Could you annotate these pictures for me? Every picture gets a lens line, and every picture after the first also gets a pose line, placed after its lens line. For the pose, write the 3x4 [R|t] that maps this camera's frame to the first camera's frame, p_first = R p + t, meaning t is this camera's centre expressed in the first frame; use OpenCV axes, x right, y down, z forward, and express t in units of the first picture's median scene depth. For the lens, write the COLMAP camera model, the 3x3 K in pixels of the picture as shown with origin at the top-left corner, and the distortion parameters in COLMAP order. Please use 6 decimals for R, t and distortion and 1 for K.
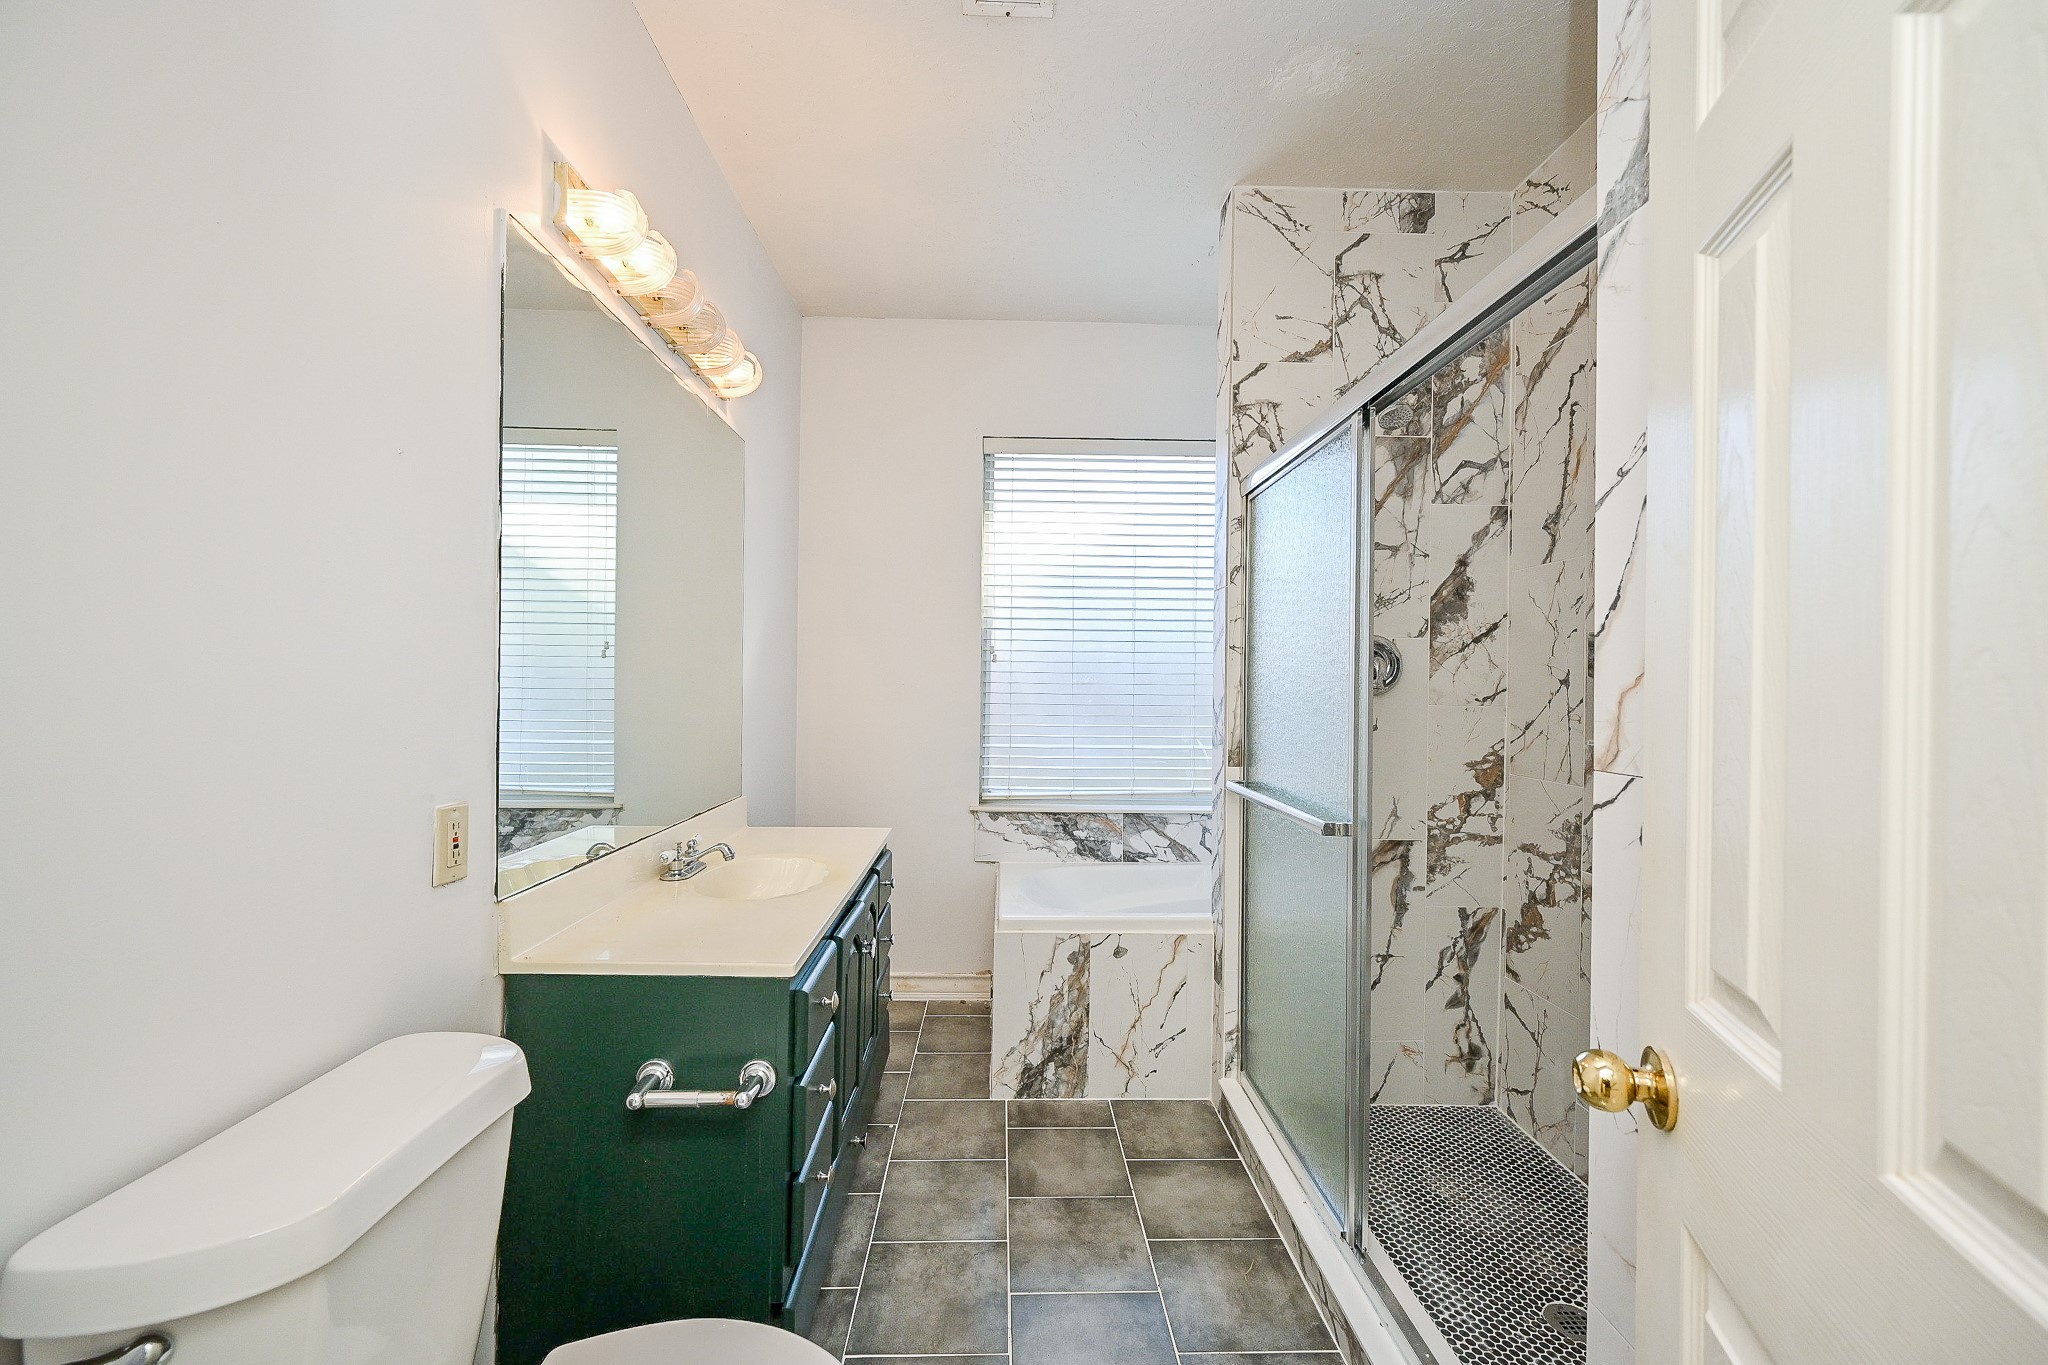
lens RADIAL K [[841.9, 0, 1050.7], [0, 841.9, 670.7], [0, 0, 1]] dist [-0.000951, 0.000124]
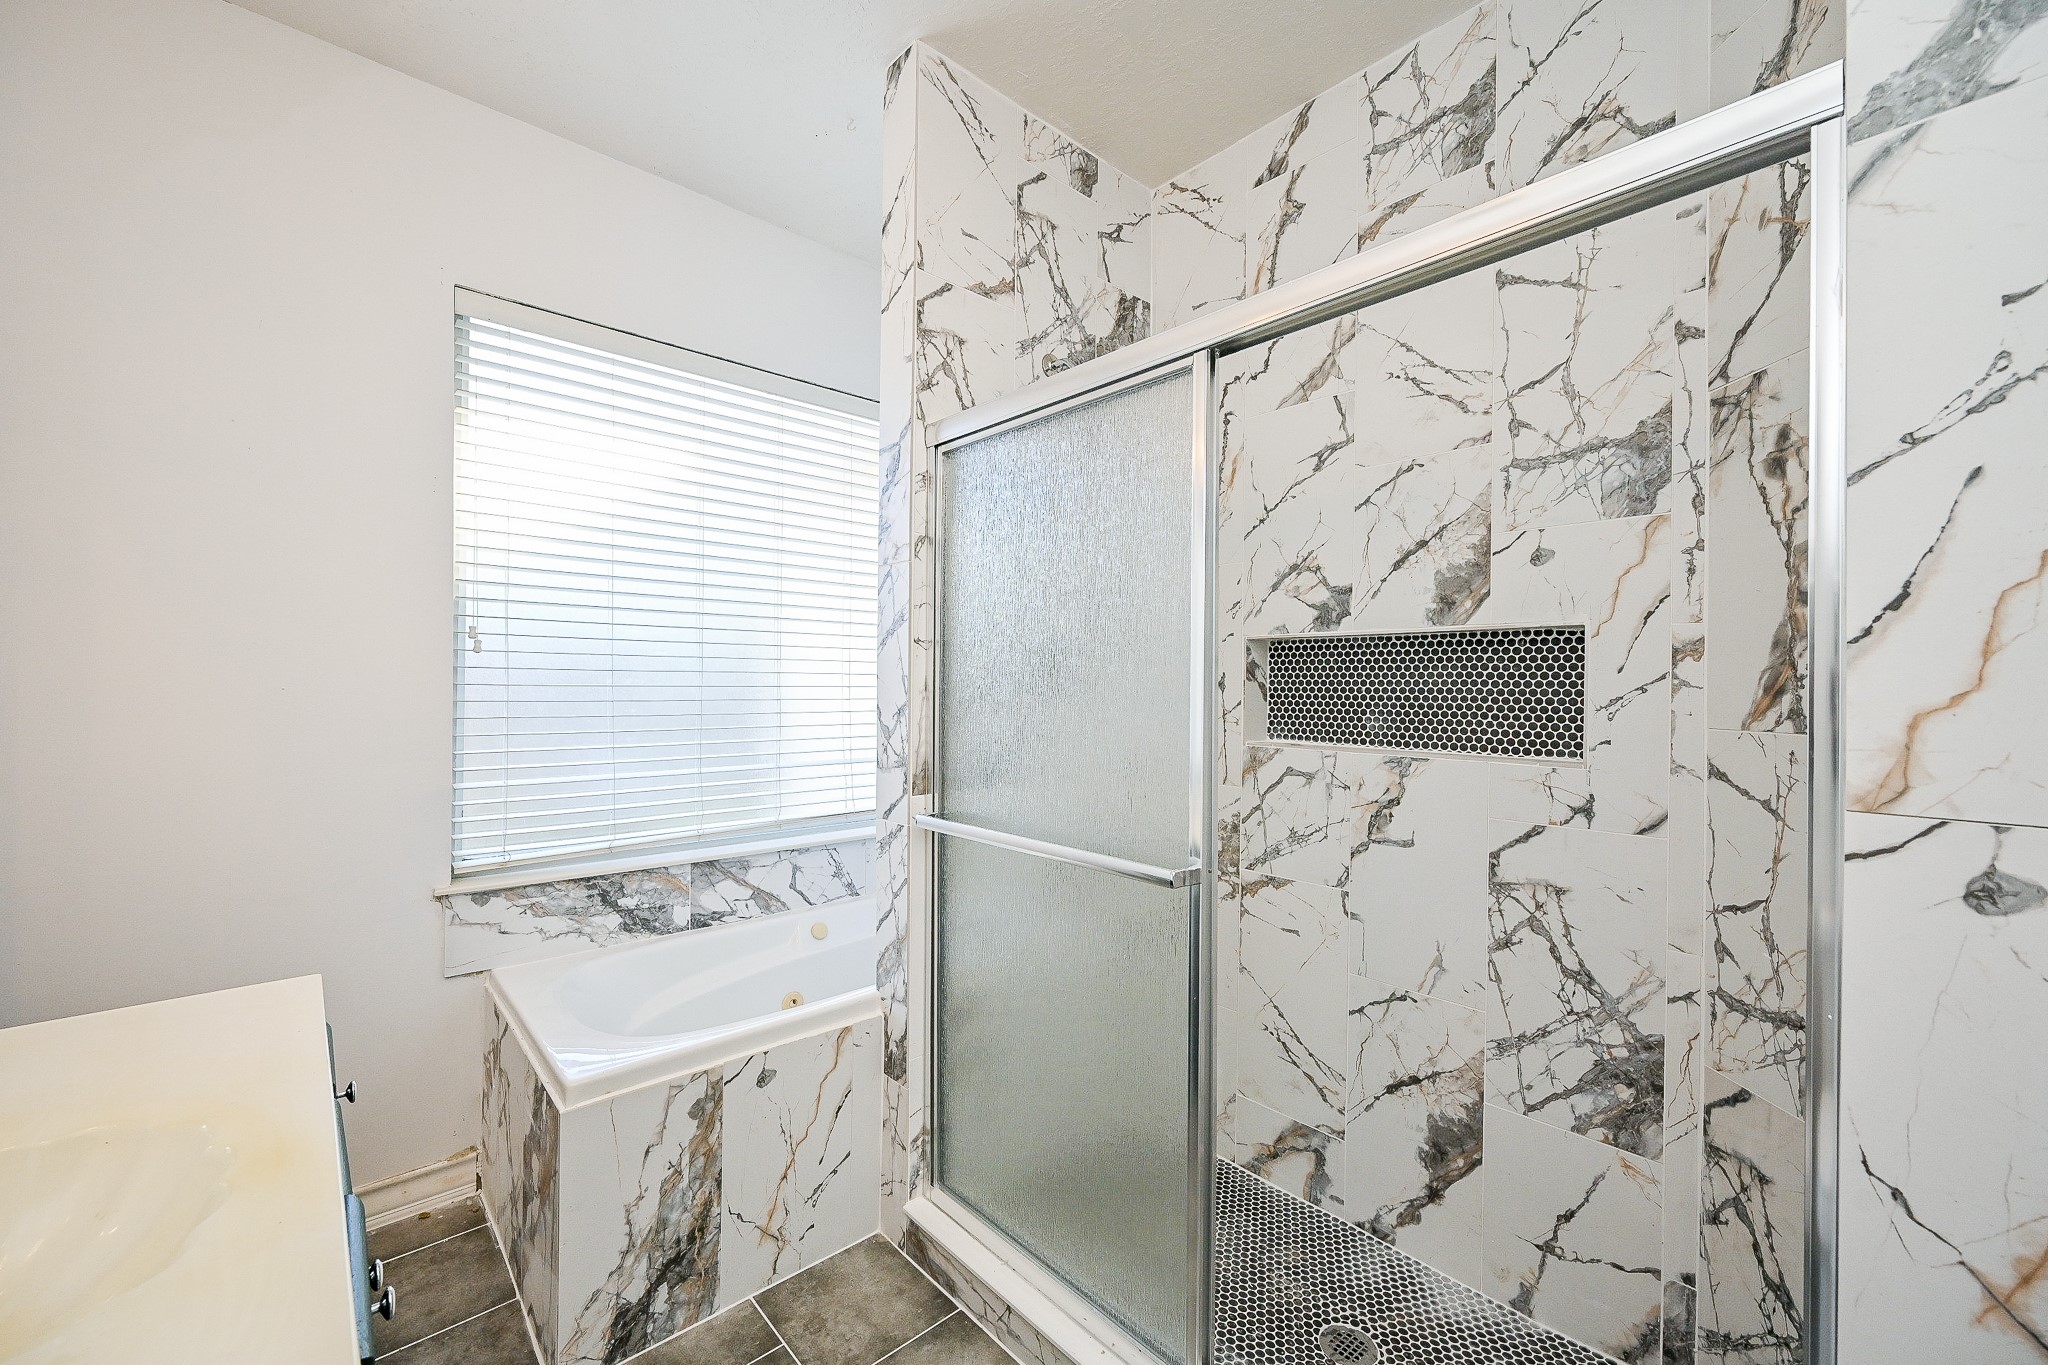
lens RADIAL K [[803.2, 0, 1026.7], [0, 803.2, 679.6], [0, 0, 1]] dist [-0.001256, -0.000132]
pose [[0.769611, 0.000083, 0.638513, -0.174064], [-0.011103, 0.999851, 0.013252, -0.003001], [-0.638416, -0.017288, 0.769497, 0.364024]]
